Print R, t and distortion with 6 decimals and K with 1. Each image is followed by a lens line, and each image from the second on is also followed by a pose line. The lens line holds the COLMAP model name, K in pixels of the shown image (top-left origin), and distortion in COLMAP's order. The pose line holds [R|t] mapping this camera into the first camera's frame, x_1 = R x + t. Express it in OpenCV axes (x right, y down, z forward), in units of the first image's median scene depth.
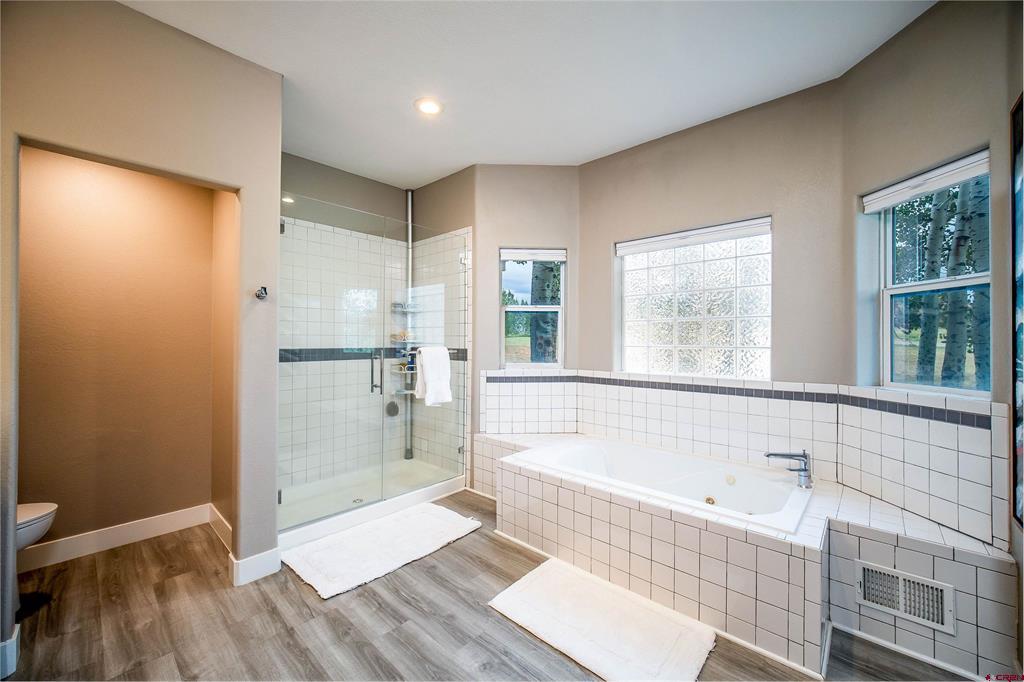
lens RADIAL K [[396.2, 0, 507.4], [0, 396.2, 341.7], [0, 0, 1]] dist [-0.003511, -0.000153]
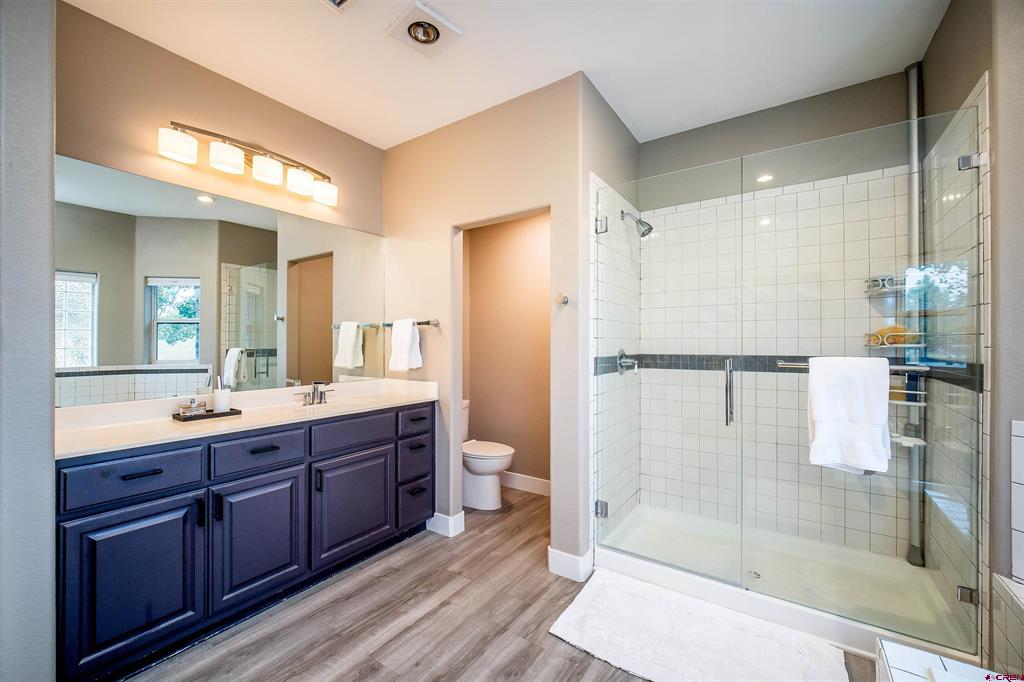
lens RADIAL K [[414.0, 0, 509.2], [0, 414.0, 339.4], [0, 0, 1]] dist [-0.005639, 0.000205]
pose [[0.147139, -0.011454, -0.989050, 0.313450], [-0.000734, 0.999931, -0.011689, -0.003571], [0.989116, 0.002446, 0.147120, 0.520949]]
